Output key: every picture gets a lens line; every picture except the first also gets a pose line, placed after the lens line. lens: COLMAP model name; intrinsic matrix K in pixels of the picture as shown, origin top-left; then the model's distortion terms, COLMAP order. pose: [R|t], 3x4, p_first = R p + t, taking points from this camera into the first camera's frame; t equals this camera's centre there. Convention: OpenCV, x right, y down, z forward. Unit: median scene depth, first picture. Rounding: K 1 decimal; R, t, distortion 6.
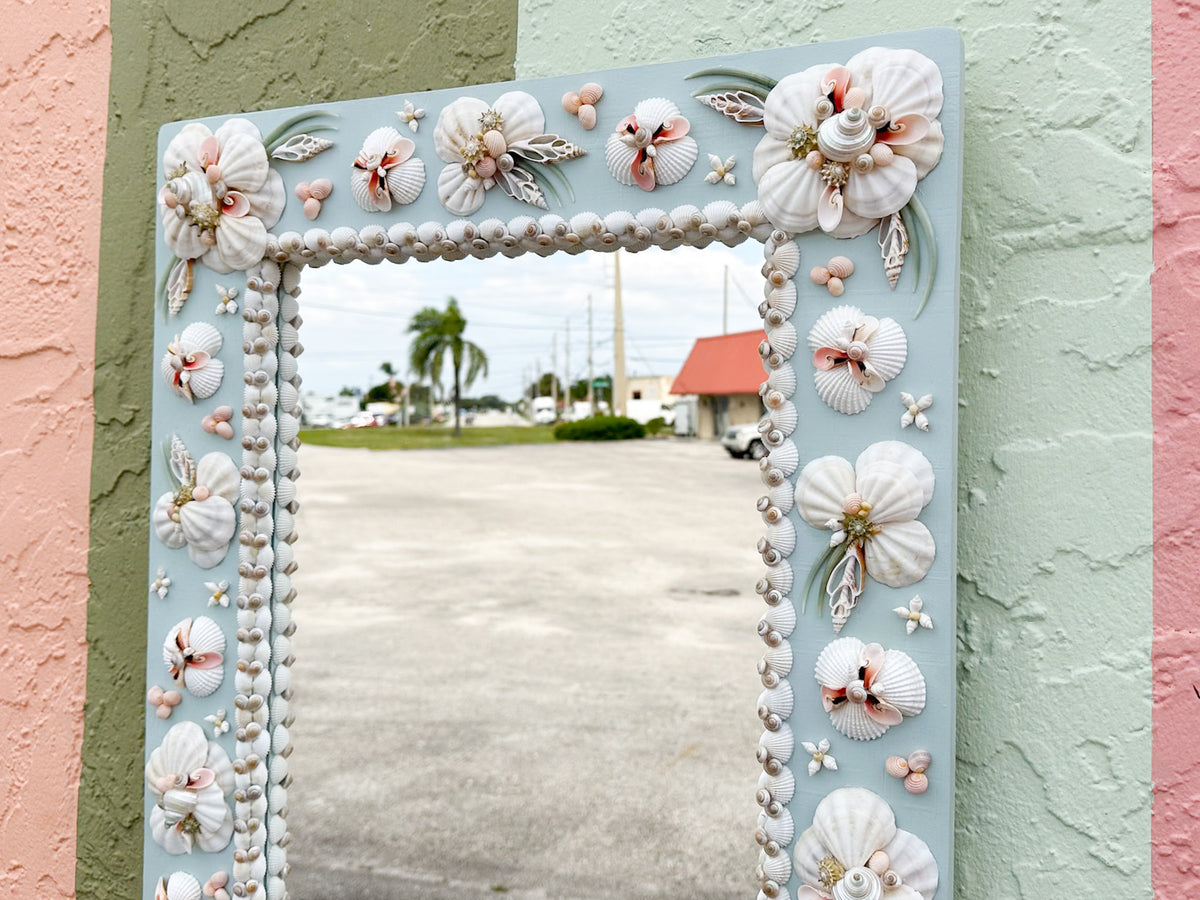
lens RADIAL K [[1149.9, 0, 659.4], [0, 1149.9, 438.5], [0, 0, 1]] dist [0.068030, -0.142869]
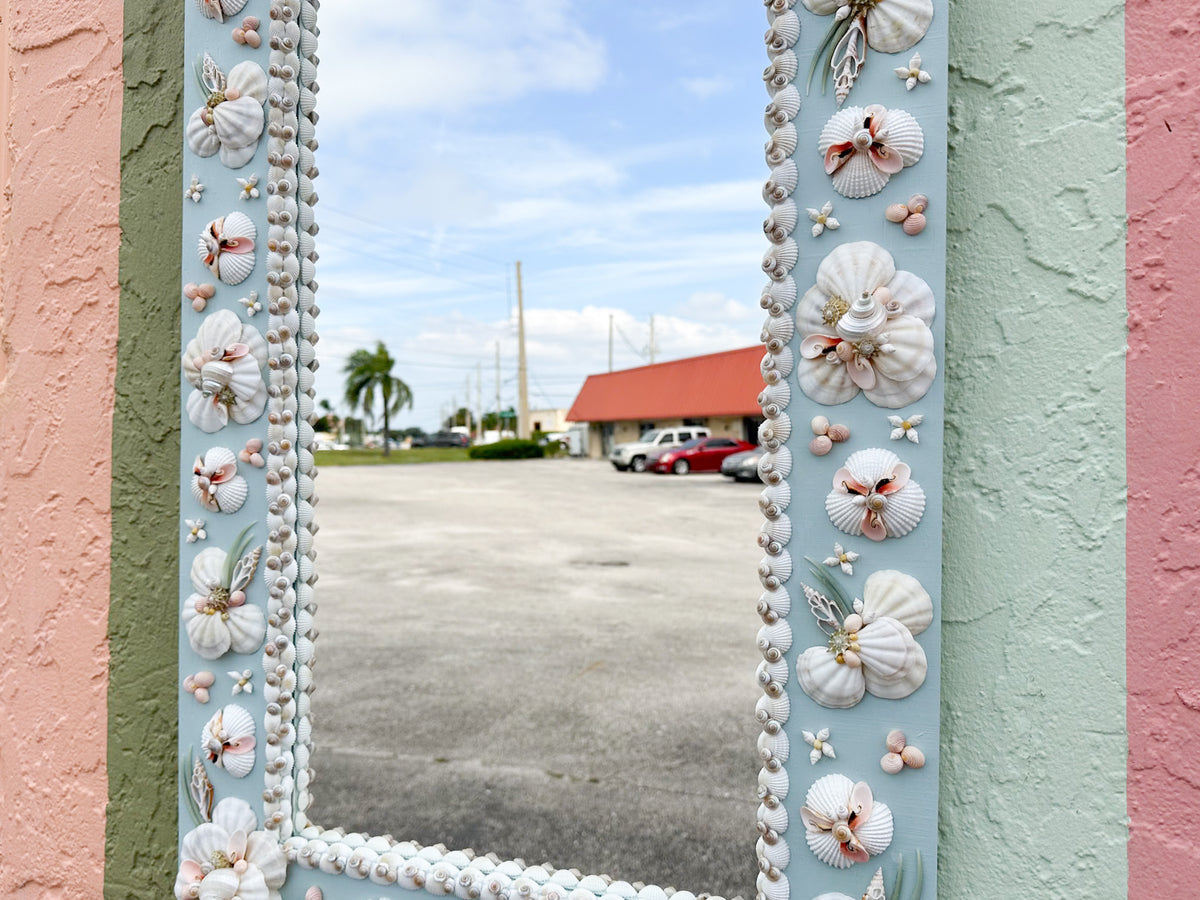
lens RADIAL K [[952.3, 0, 600.6], [0, 952.3, 466.3], [0, 0, 1]] dist [0.052270, -0.074609]
pose [[0.998929, -0.006254, 0.045834, -0.091144], [0.005744, 0.999920, 0.011263, 0.389309], [-0.045901, -0.010988, 0.998886, 0.073489]]
